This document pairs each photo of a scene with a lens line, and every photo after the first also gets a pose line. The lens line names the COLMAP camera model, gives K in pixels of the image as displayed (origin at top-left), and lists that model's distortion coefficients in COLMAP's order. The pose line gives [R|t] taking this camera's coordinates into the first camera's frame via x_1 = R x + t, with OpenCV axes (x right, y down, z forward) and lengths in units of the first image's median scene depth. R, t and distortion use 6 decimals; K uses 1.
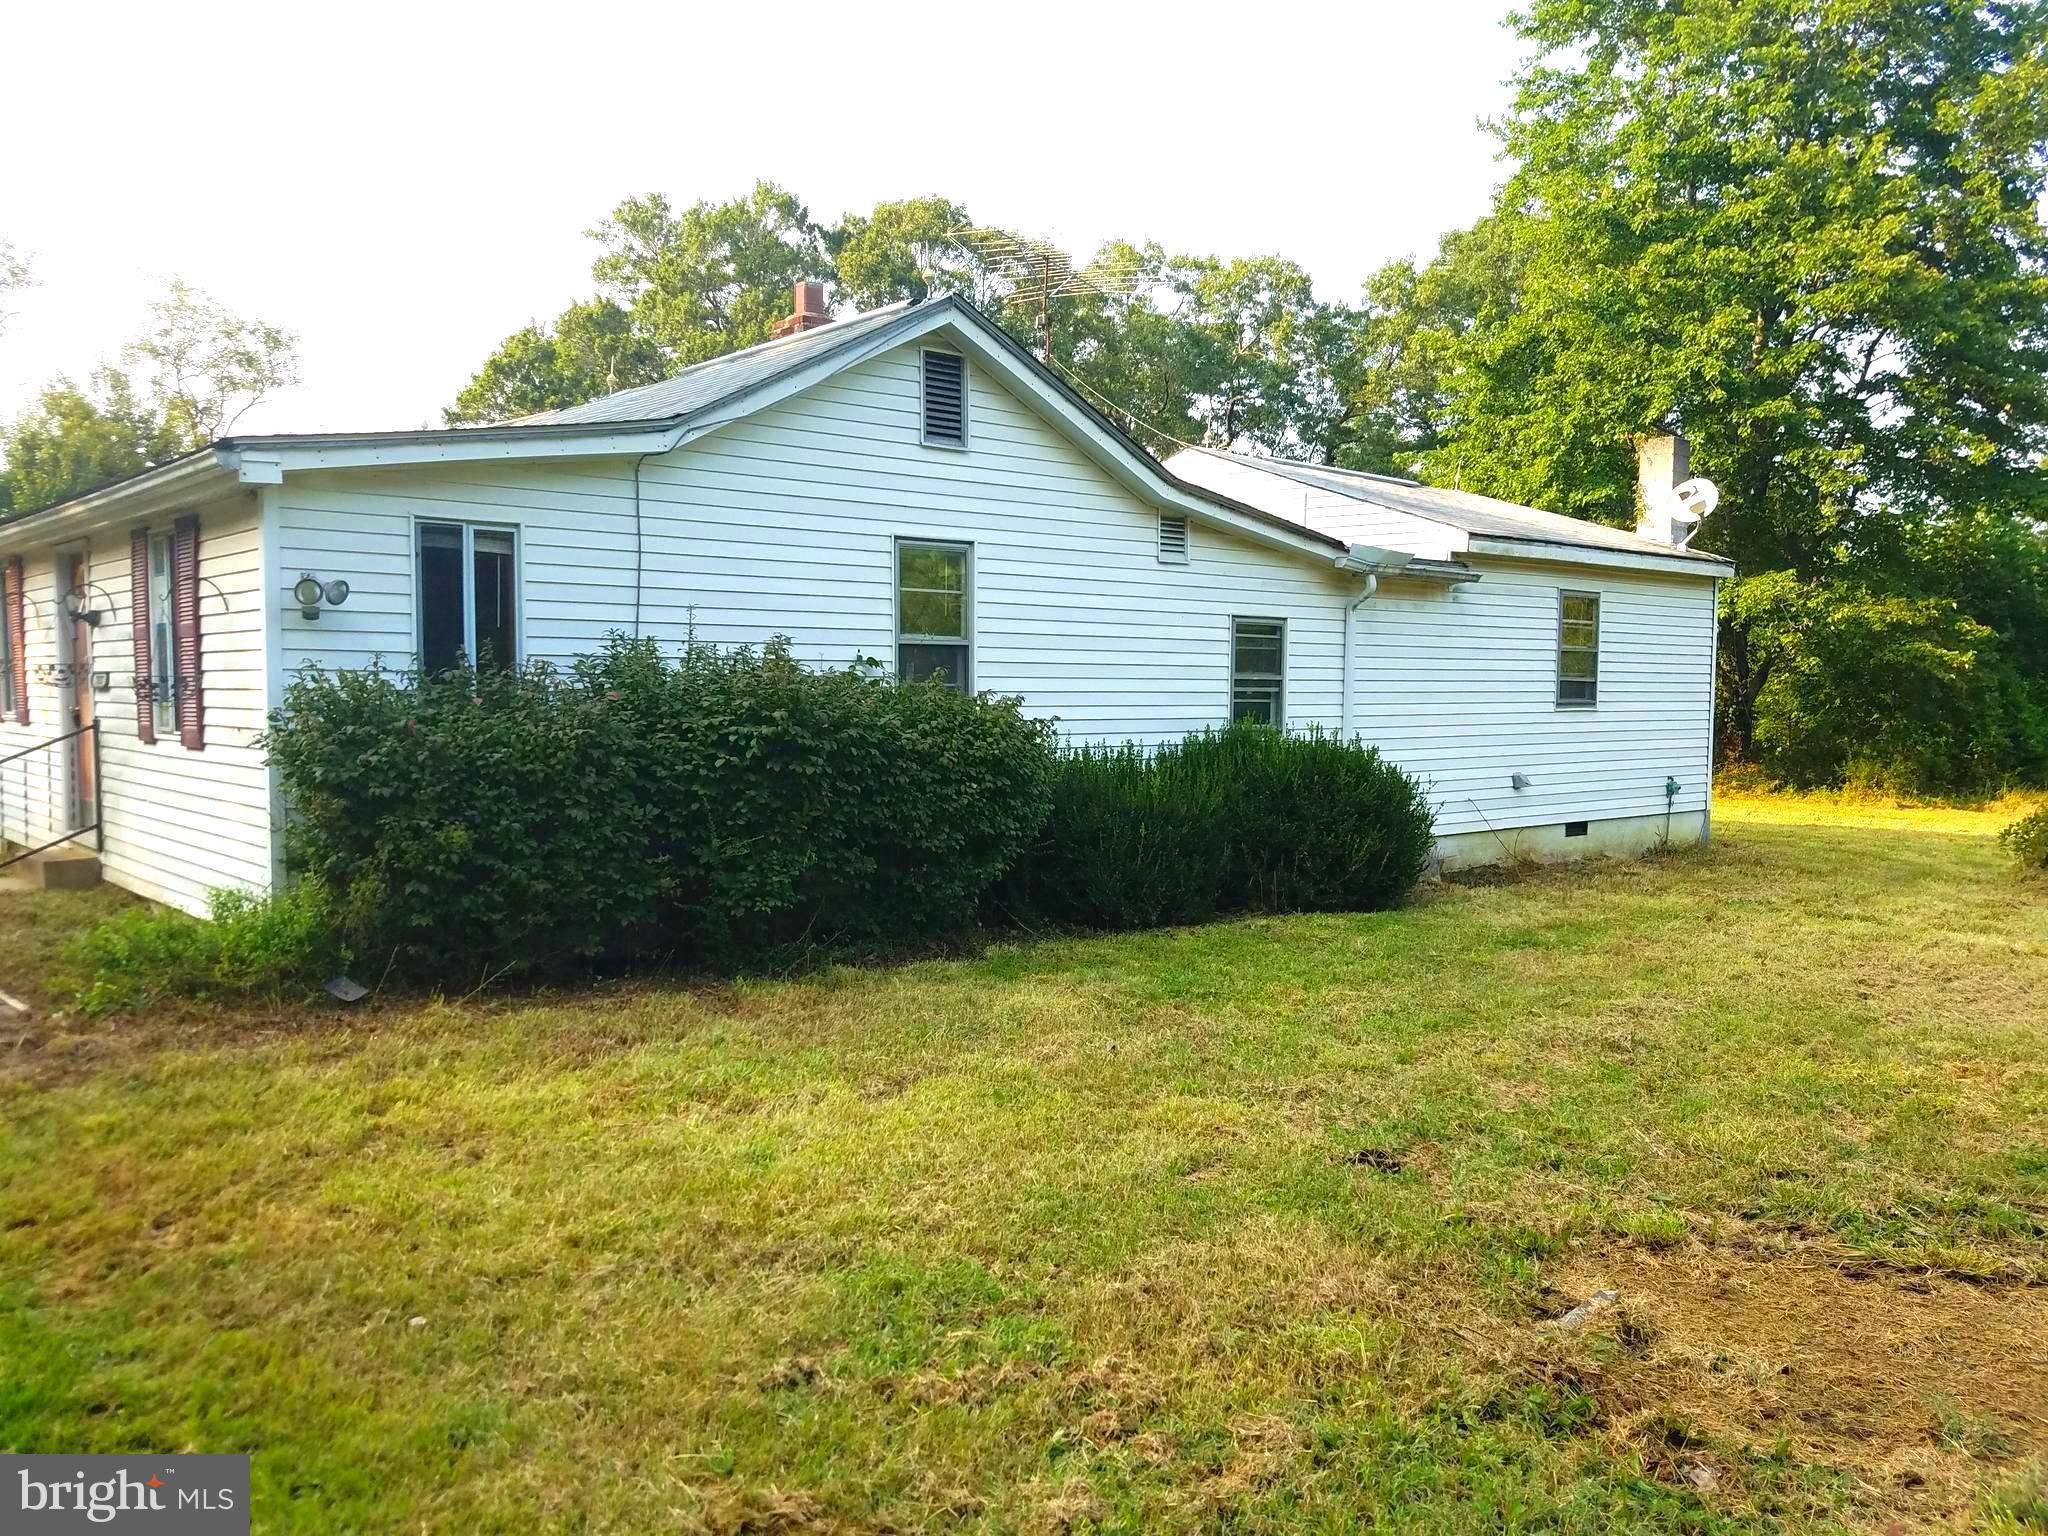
lens RADIAL K [[1653.4, 0, 1024.0], [0, 1653.4, 768.0], [0, 0, 1]] dist [-0.048685, 0.076822]
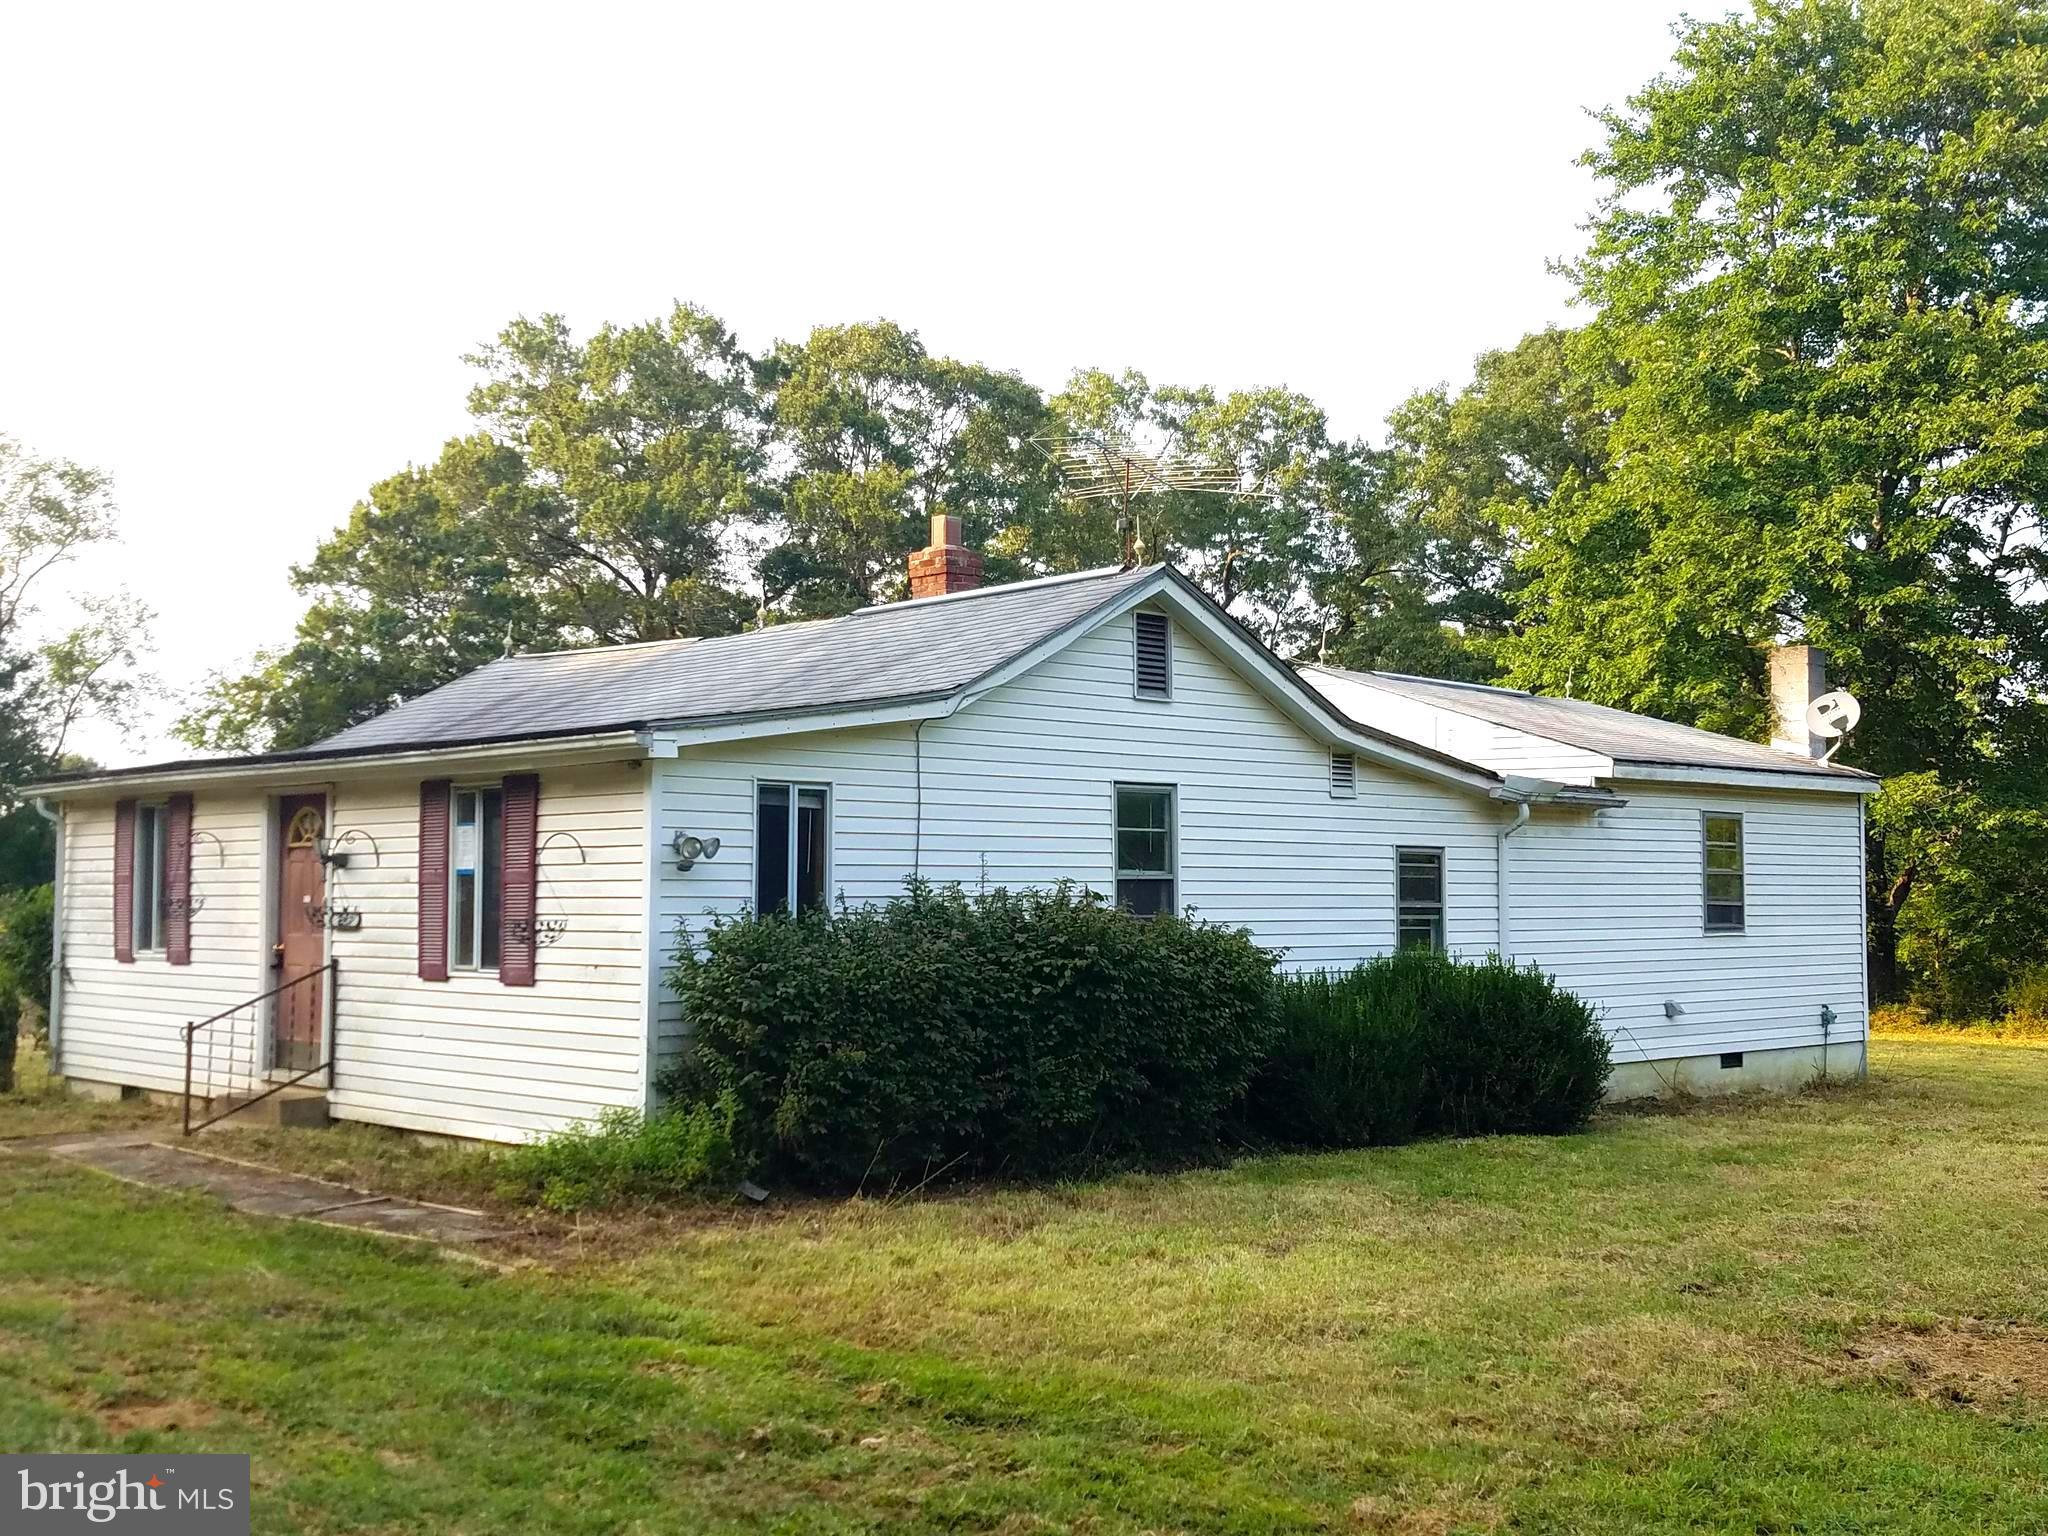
lens RADIAL K [[2020.4, 0, 1024.0], [0, 2020.4, 768.0], [0, 0, 1]] dist [0.298136, -0.681017]
pose [[0.999577, -0.004377, 0.028765, -0.097565], [0.007564, 0.993720, -0.111643, 0.000068], [-0.028095, 0.111813, 0.993332, -0.184416]]
